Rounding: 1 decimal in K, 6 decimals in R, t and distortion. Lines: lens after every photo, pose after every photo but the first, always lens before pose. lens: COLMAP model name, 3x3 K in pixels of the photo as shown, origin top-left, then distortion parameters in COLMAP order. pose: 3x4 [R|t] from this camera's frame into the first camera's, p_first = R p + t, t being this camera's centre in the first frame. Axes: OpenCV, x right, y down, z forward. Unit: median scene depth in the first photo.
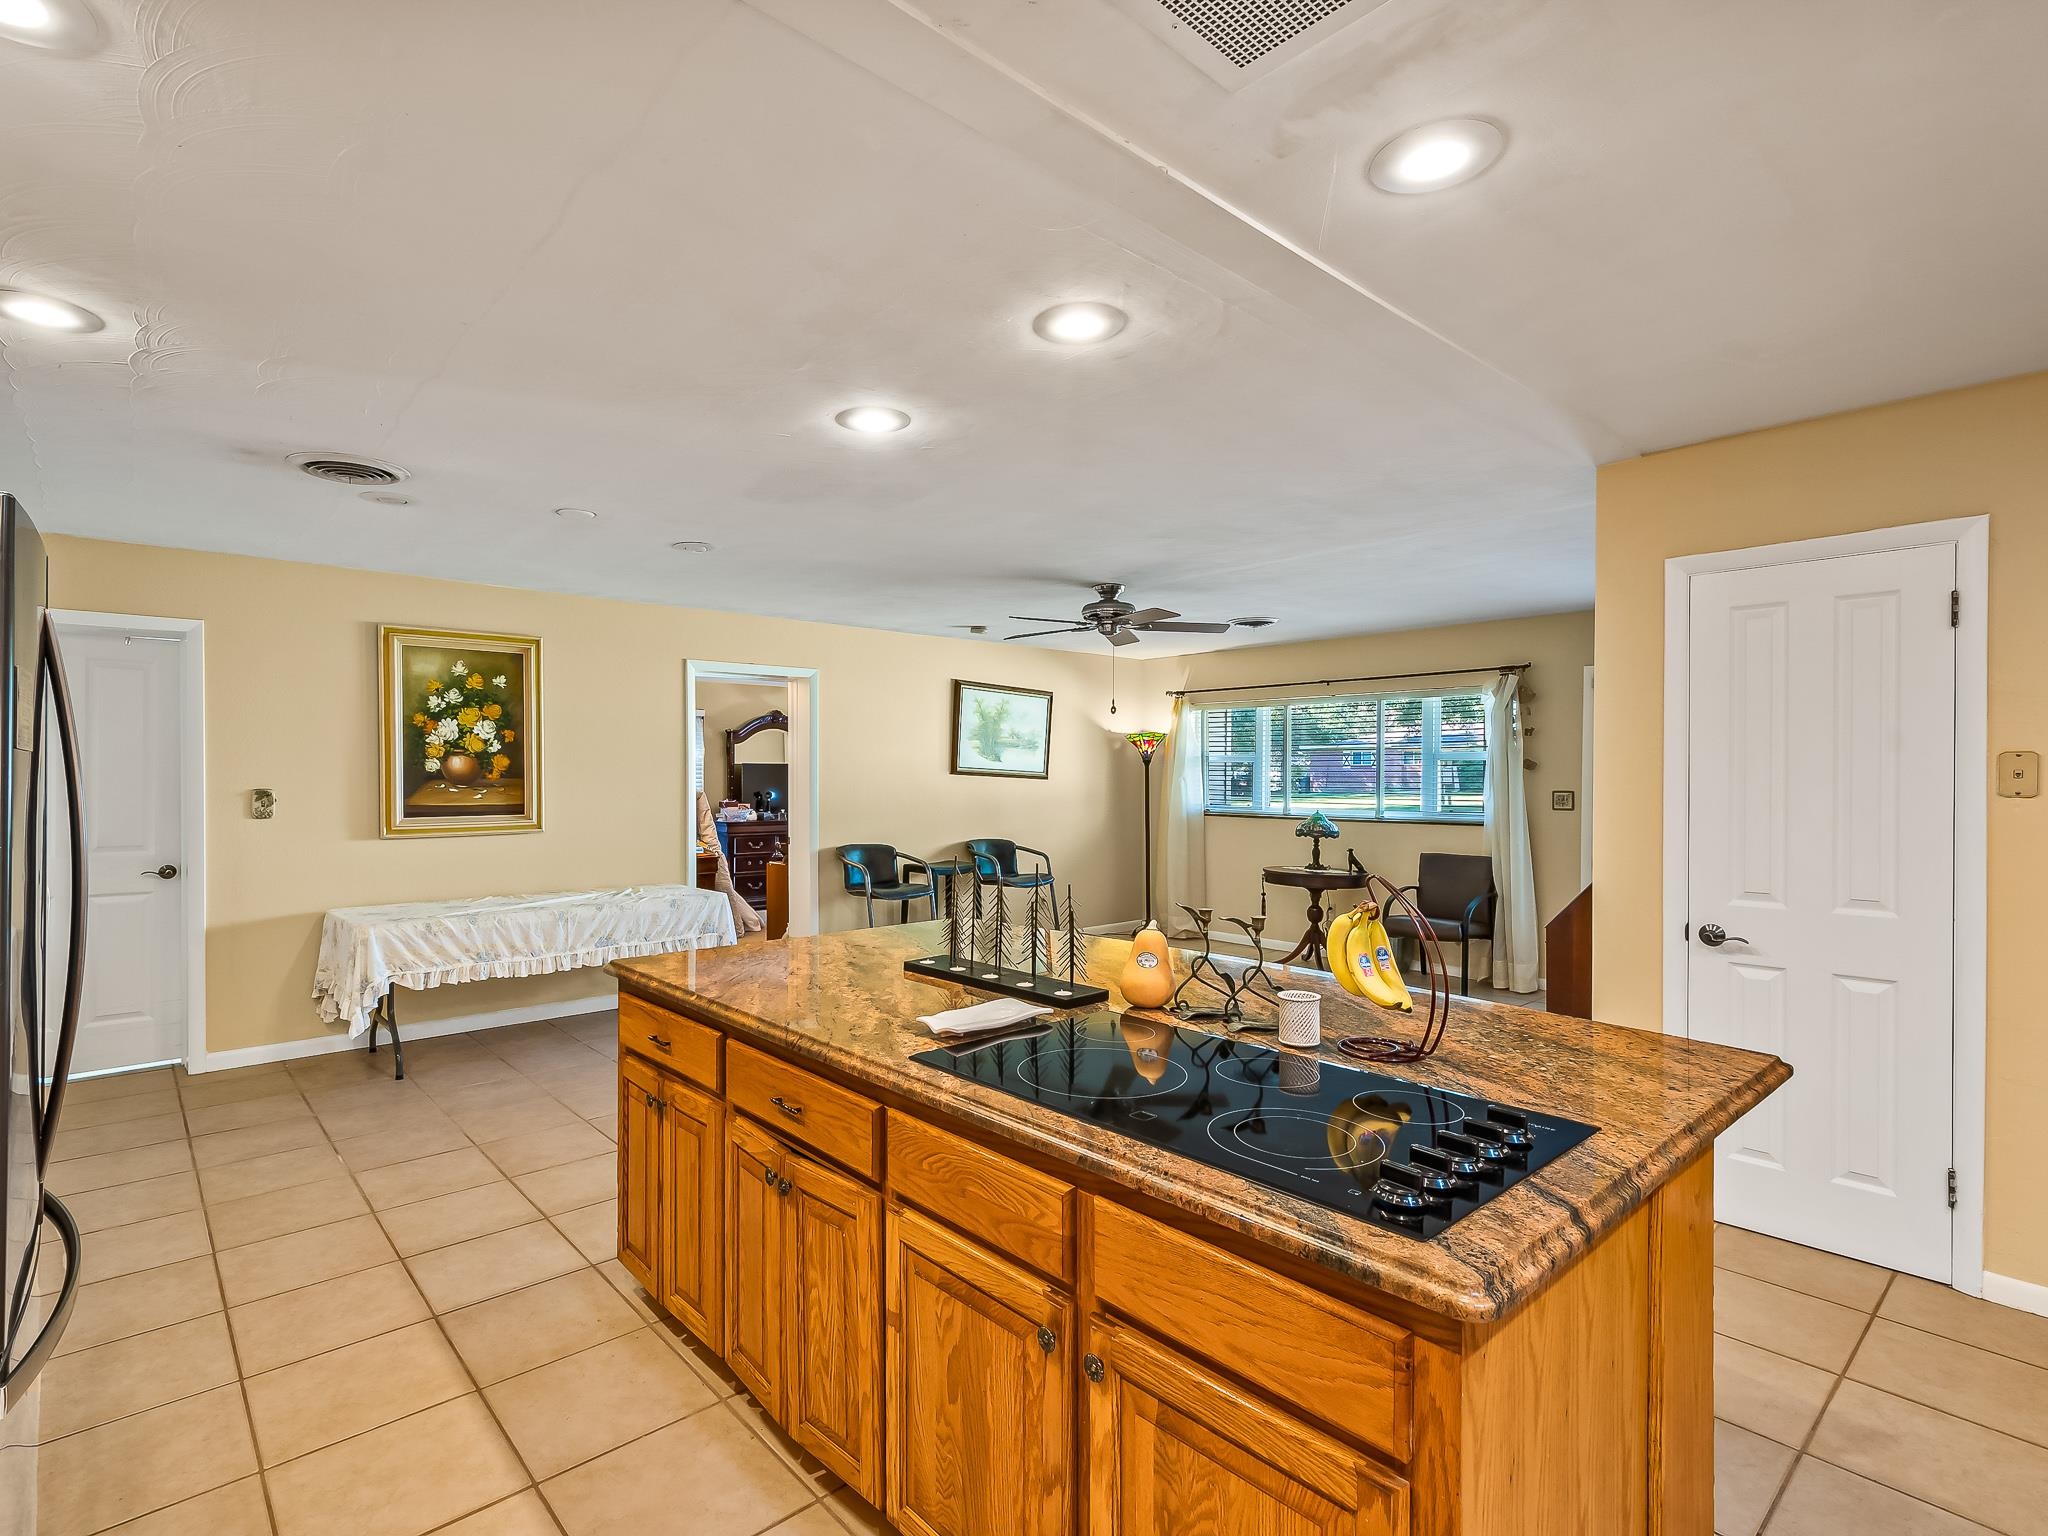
lens RADIAL K [[1006.9, 0, 963.1], [0, 1006.9, 775.1], [0, 0, 1]] dist [0.011107, -0.000609]
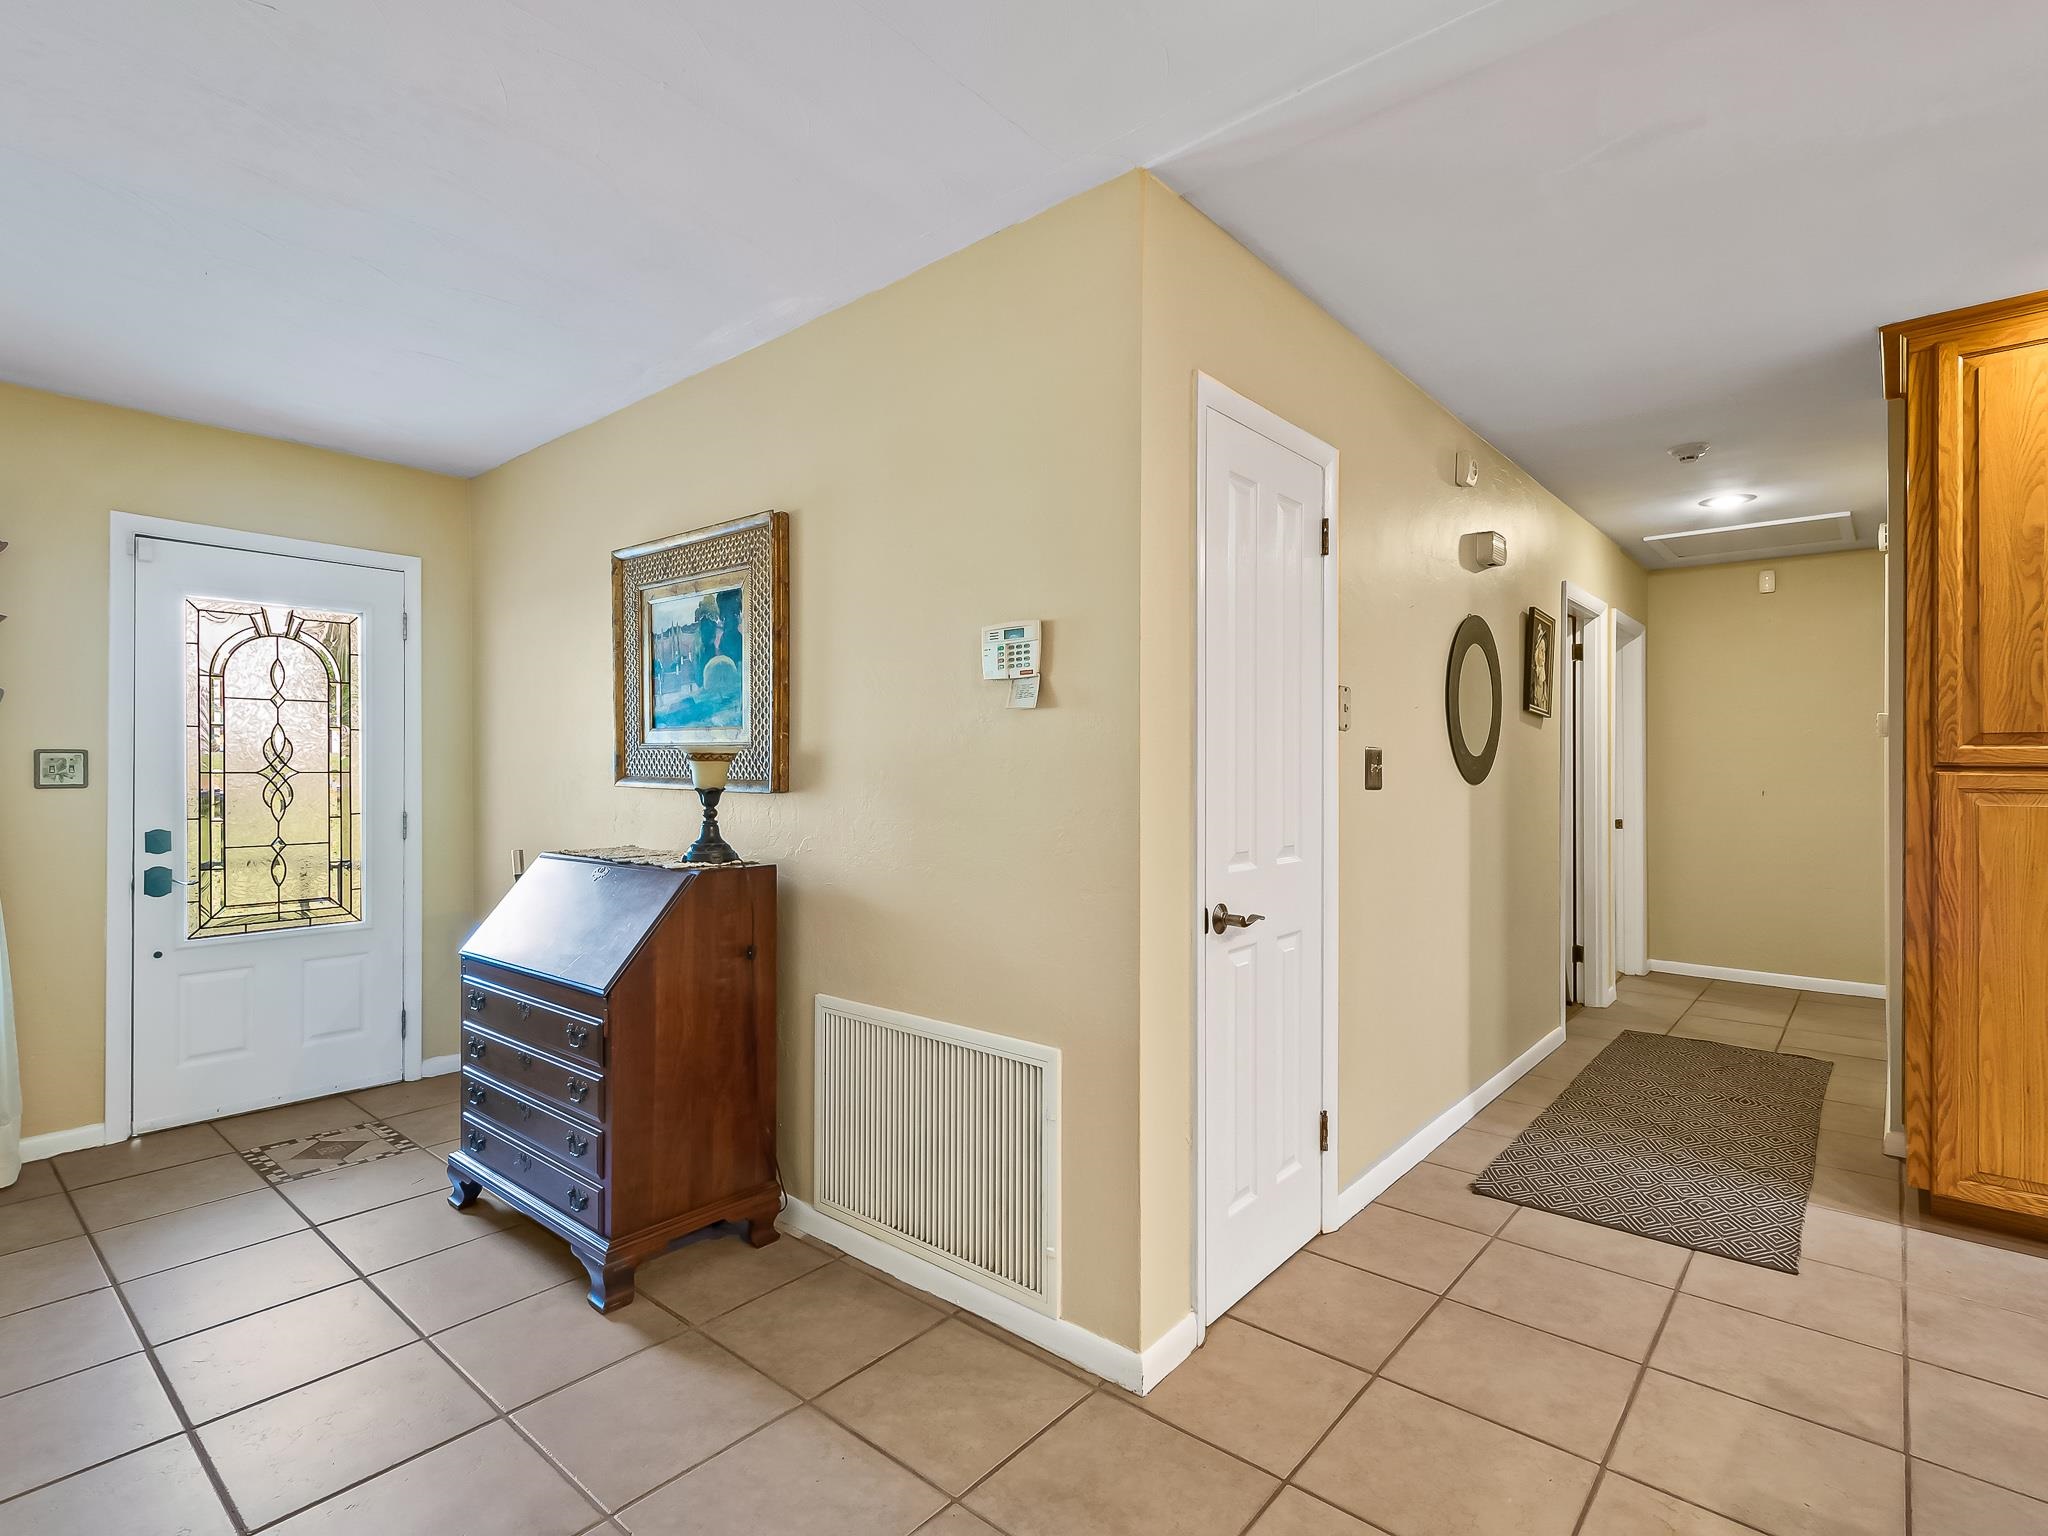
lens RADIAL K [[1006.9, 0, 1027.4], [0, 1006.9, 768.8], [0, 0, 1]] dist [0.011107, -0.000609]
pose [[-0.161957, 0.001584, 0.986797, 0.032701], [0.000264, 0.999999, -0.001562, 0.029844], [-0.986798, 0.000007, -0.161957, 0.706015]]
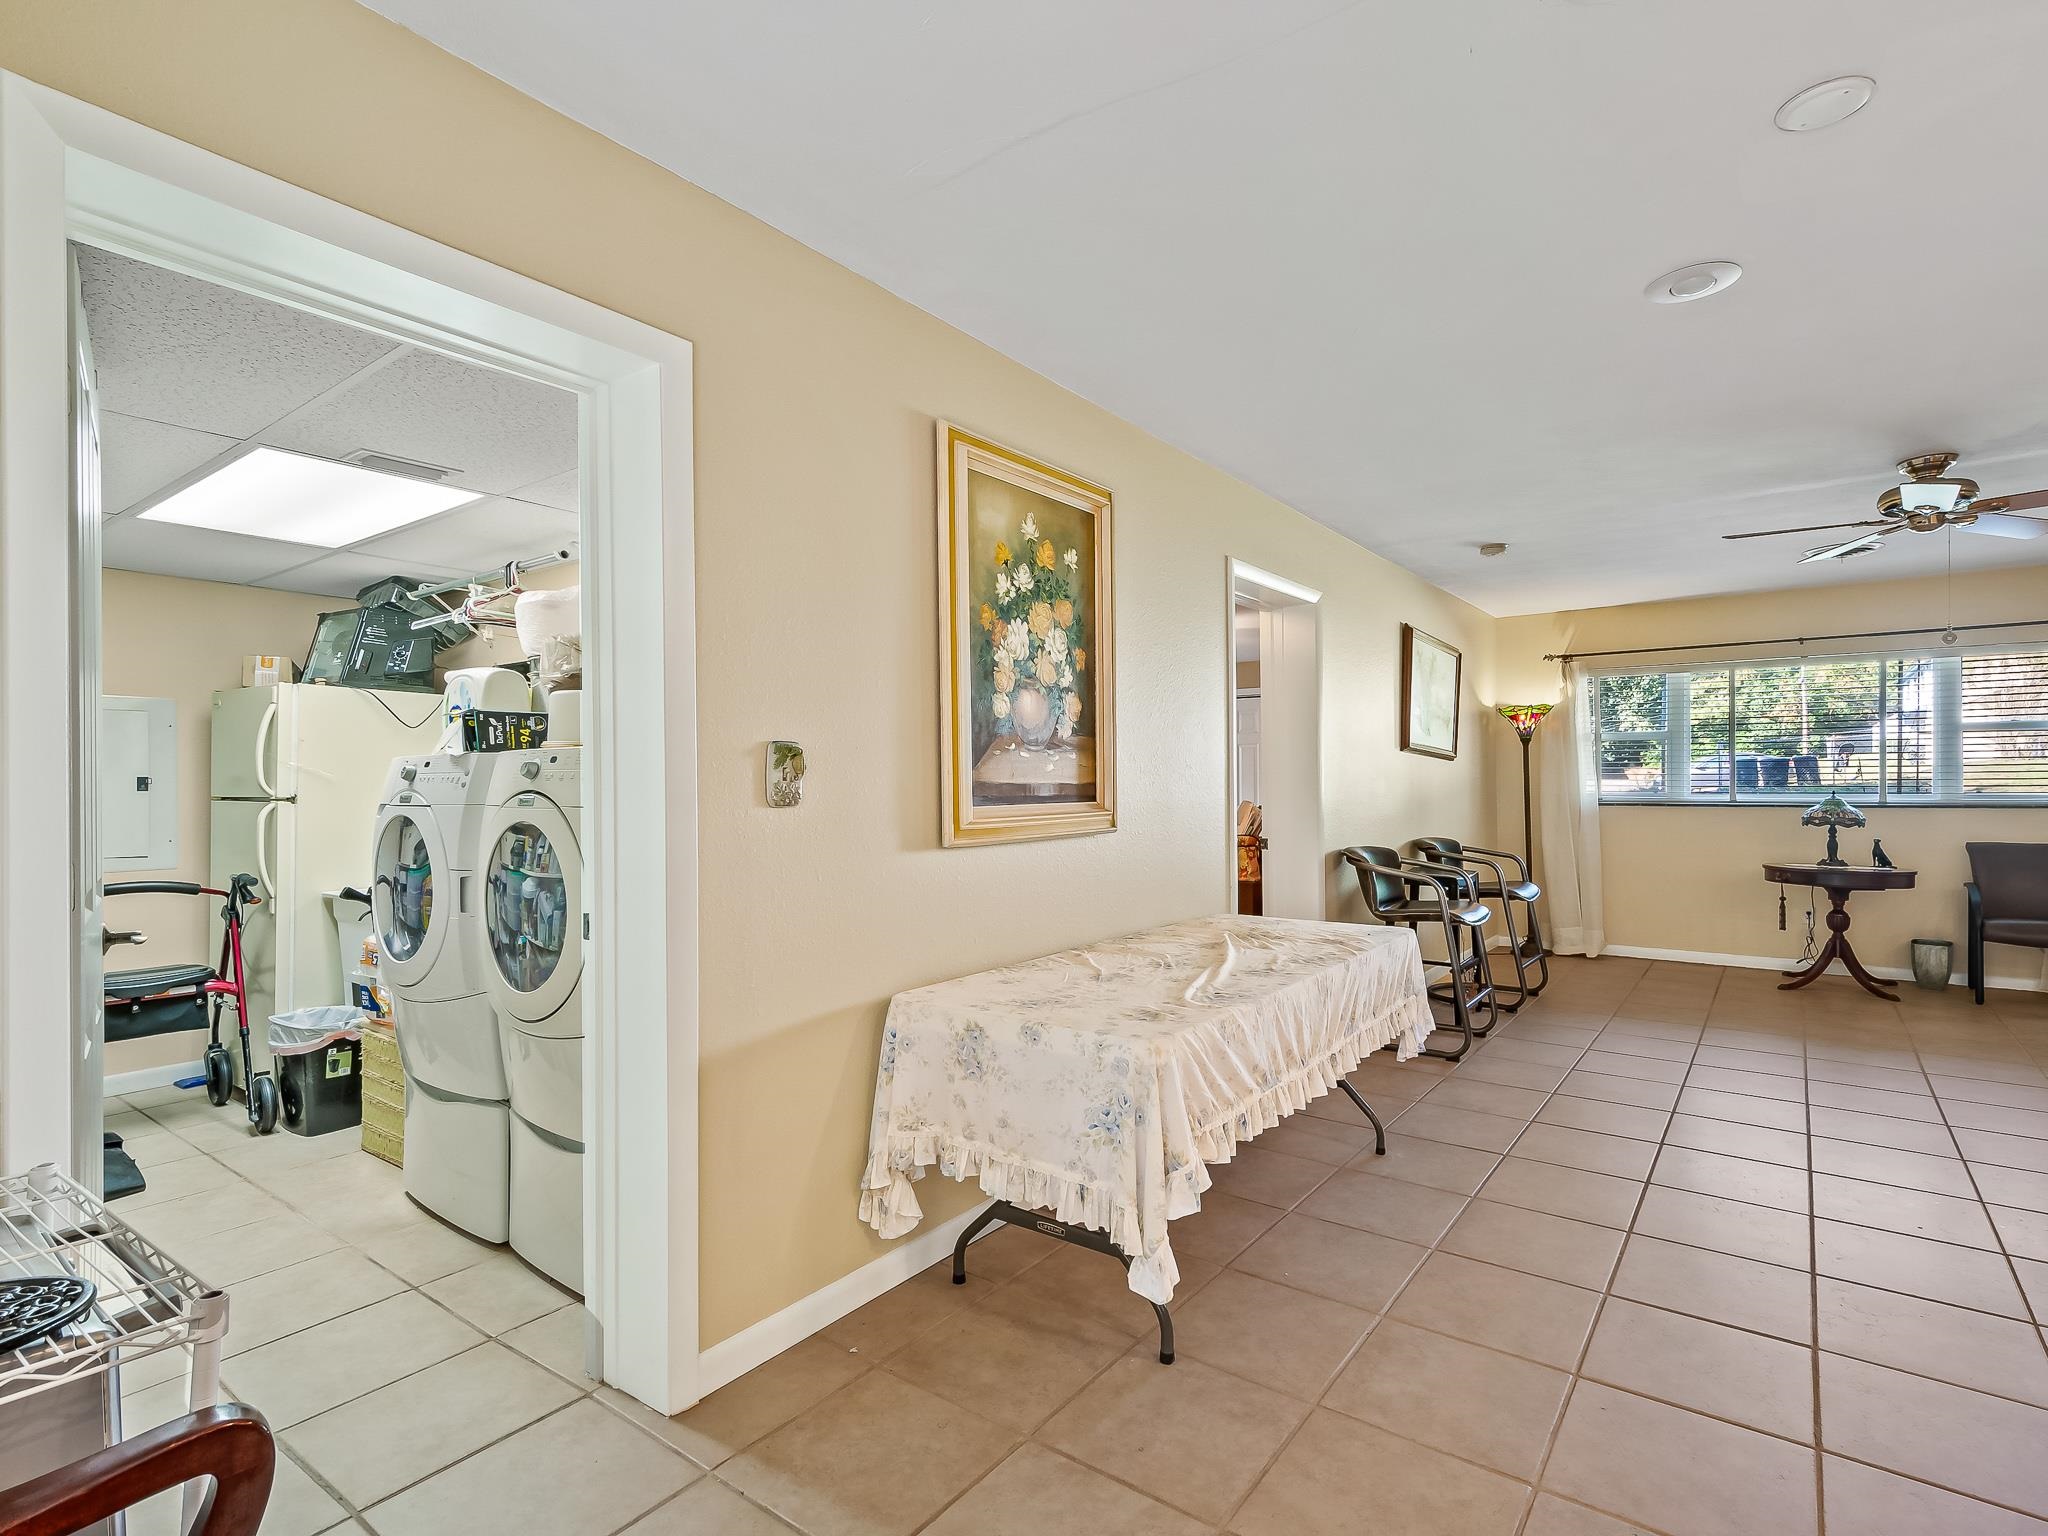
lens RADIAL K [[1006.9, 0, 1075.8], [0, 1006.9, 780.0], [0, 0, 1]] dist [0.011107, -0.000609]
pose [[0.968480, -0.005244, 0.249034, -0.610791], [0.005801, 0.999982, -0.001500, 0.029128], [-0.249022, 0.002897, 0.968494, 0.480170]]
